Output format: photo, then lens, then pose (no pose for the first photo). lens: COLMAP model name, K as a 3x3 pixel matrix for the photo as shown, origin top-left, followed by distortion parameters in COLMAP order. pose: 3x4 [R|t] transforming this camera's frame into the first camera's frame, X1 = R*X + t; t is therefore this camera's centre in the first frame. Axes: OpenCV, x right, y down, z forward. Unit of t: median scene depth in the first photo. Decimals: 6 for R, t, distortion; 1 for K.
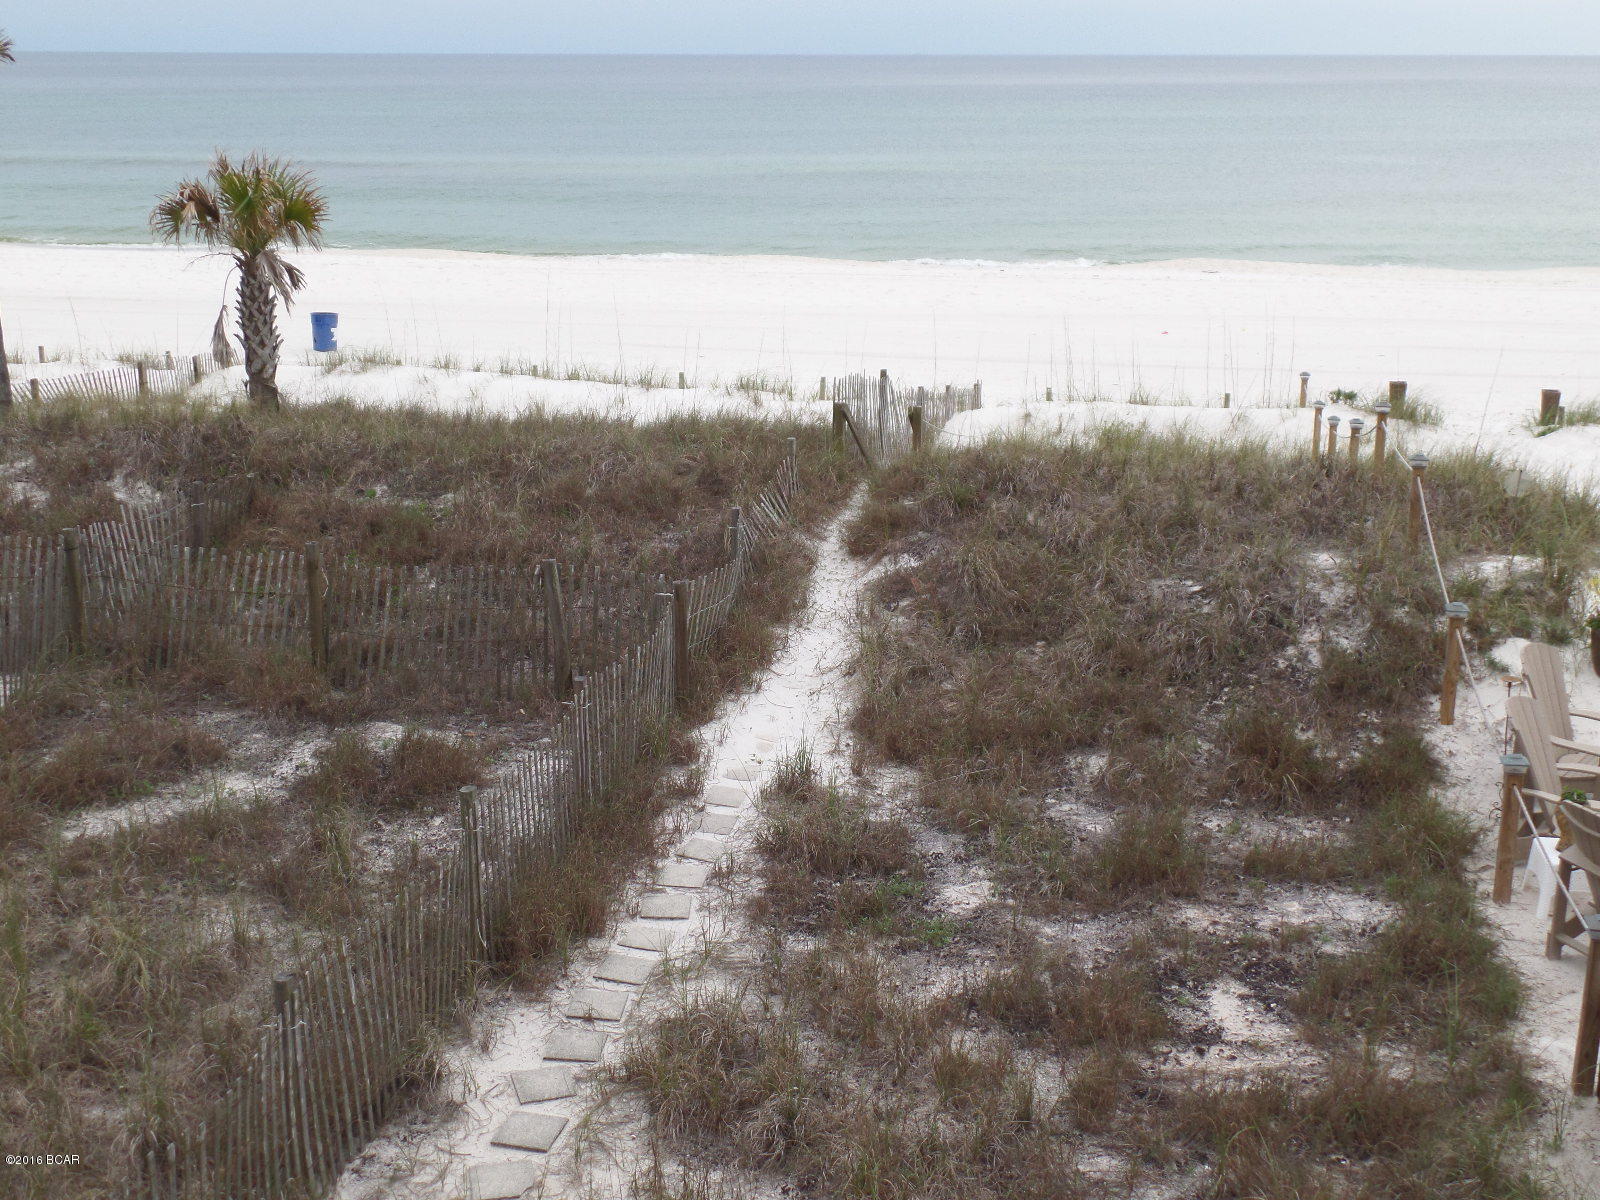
lens RADIAL K [[1877.5, 0, 824.1], [0, 1877.5, 582.2], [0, 0, 1]] dist [0.020122, 0.000000]
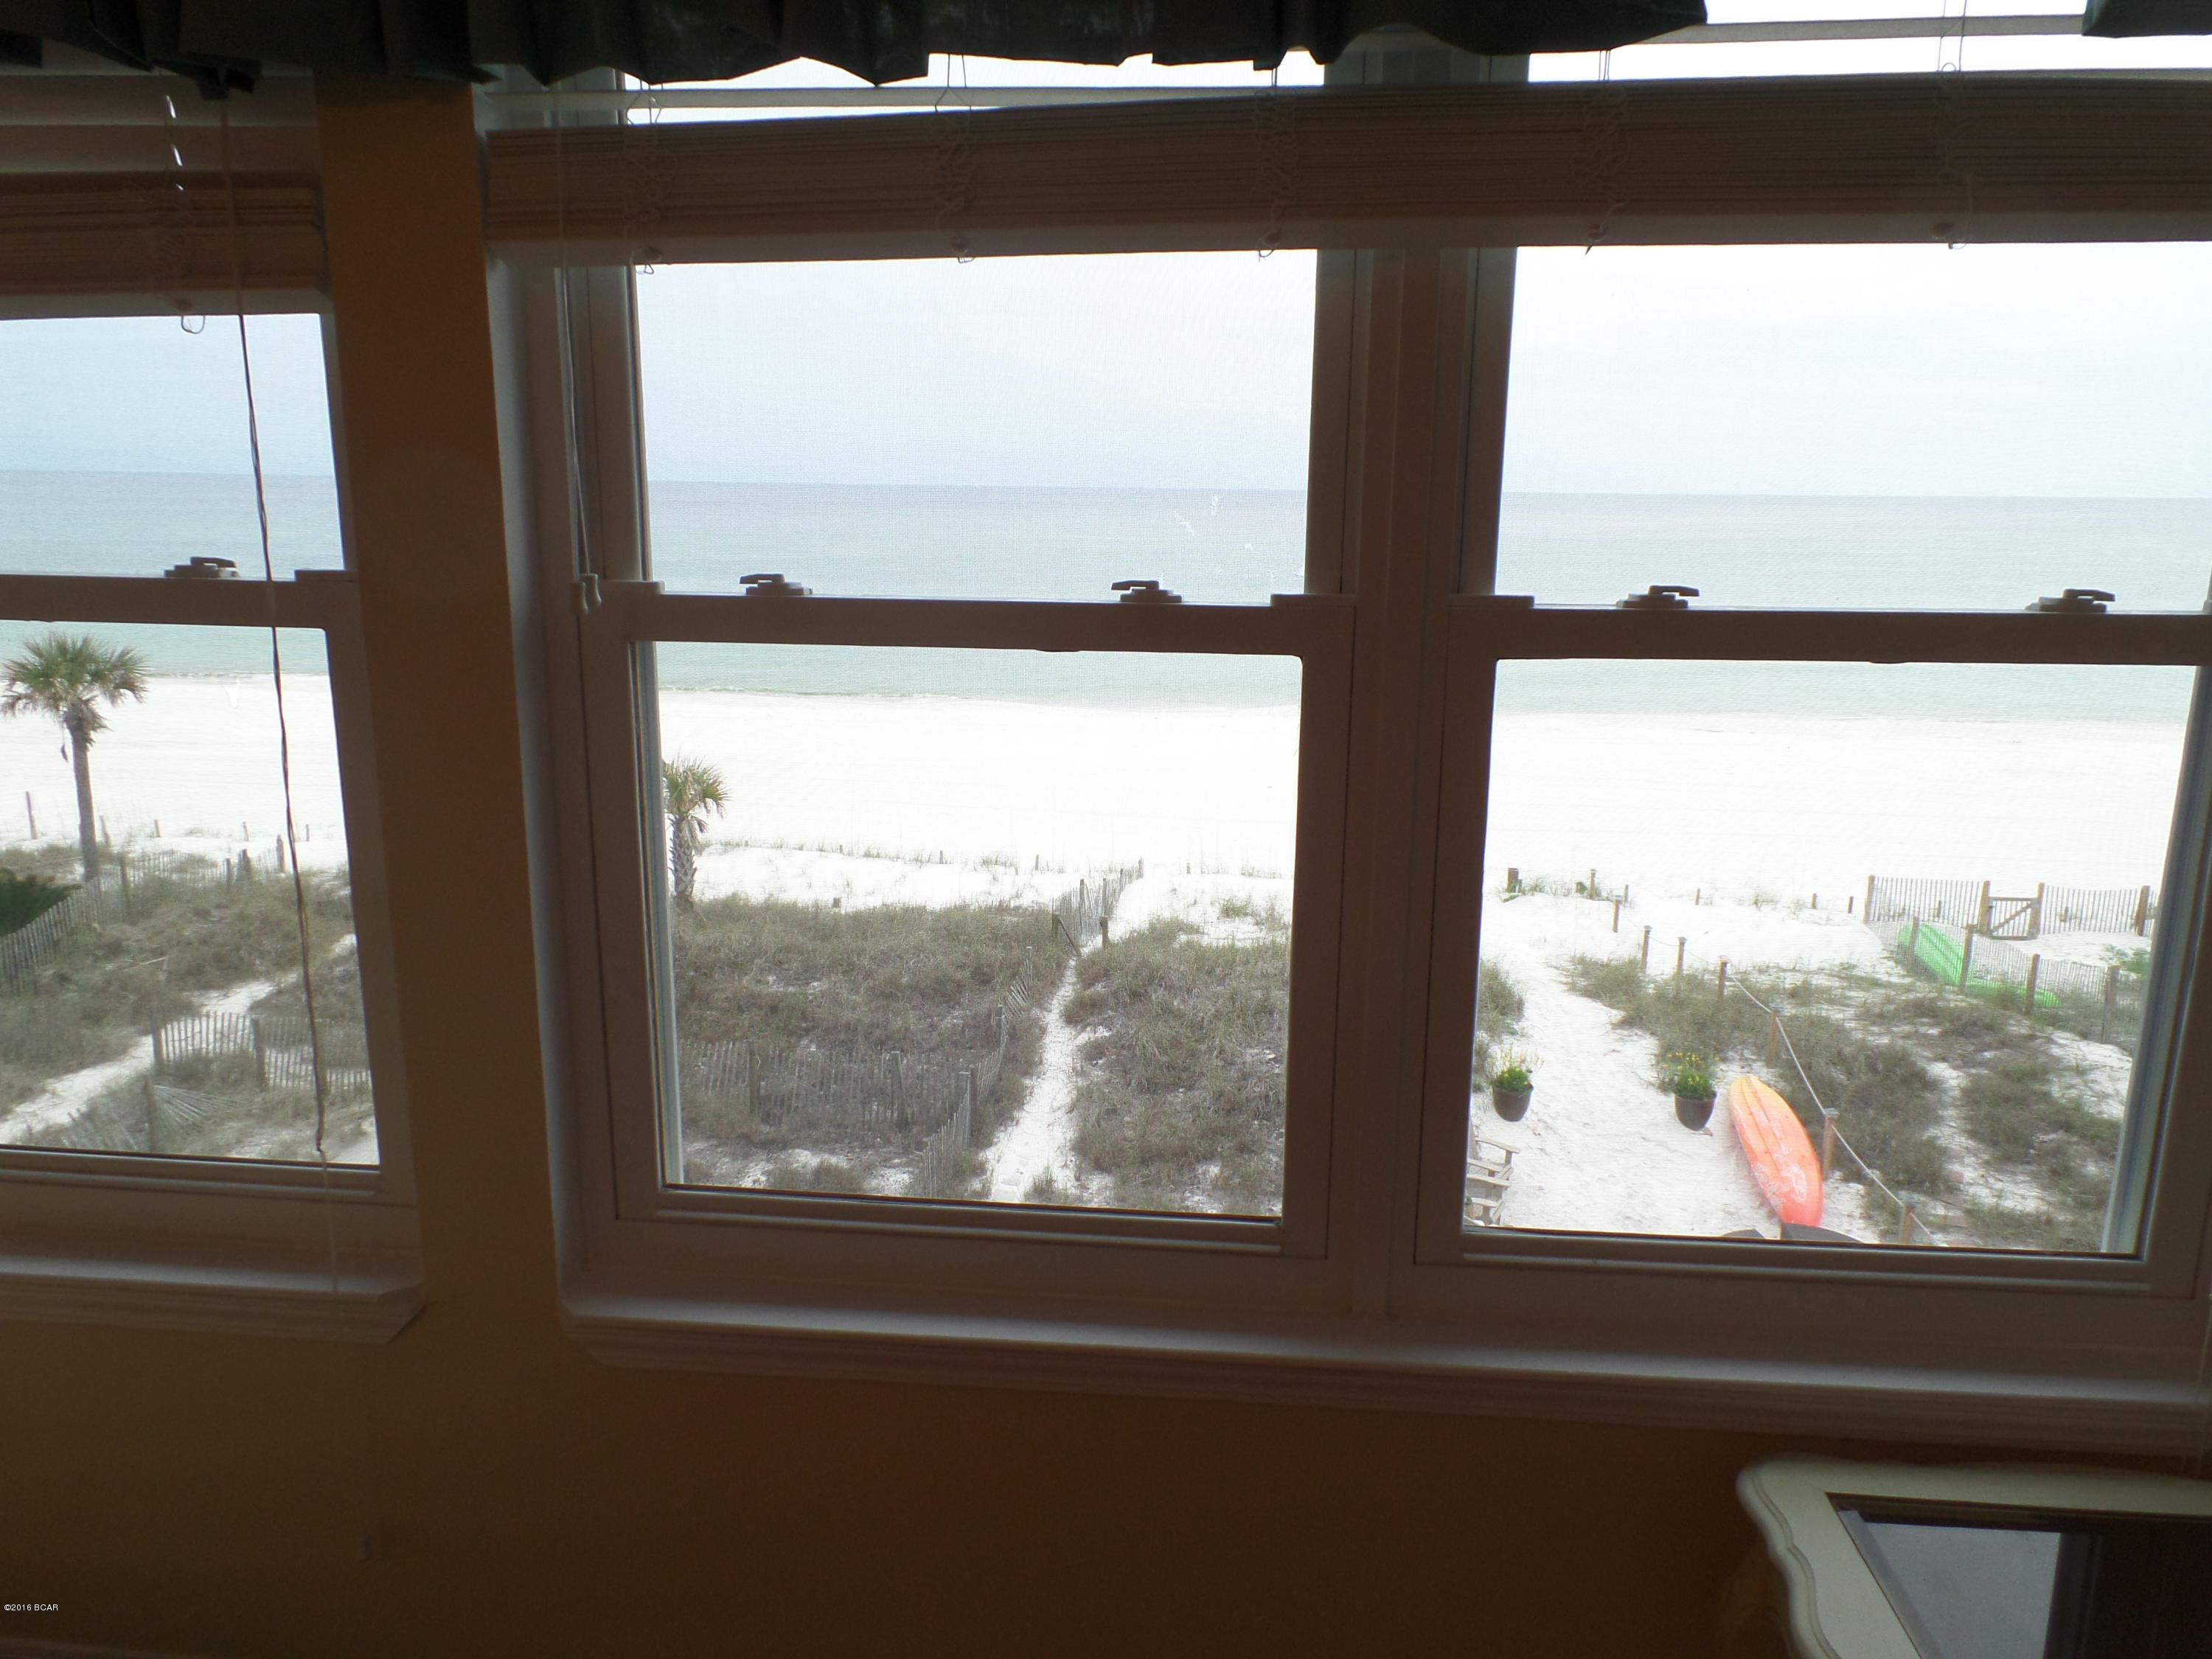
lens RADIAL K [[1517.8, 0, 1114.6], [0, 1517.8, 805.1], [0, 0, 1]] dist [0.022155, -0.035109]
pose [[0.997715, 0.000029, 0.067559, -0.036624], [0.004151, 0.998084, -0.061742, -0.133031], [-0.067432, 0.061881, 0.995803, -0.363880]]
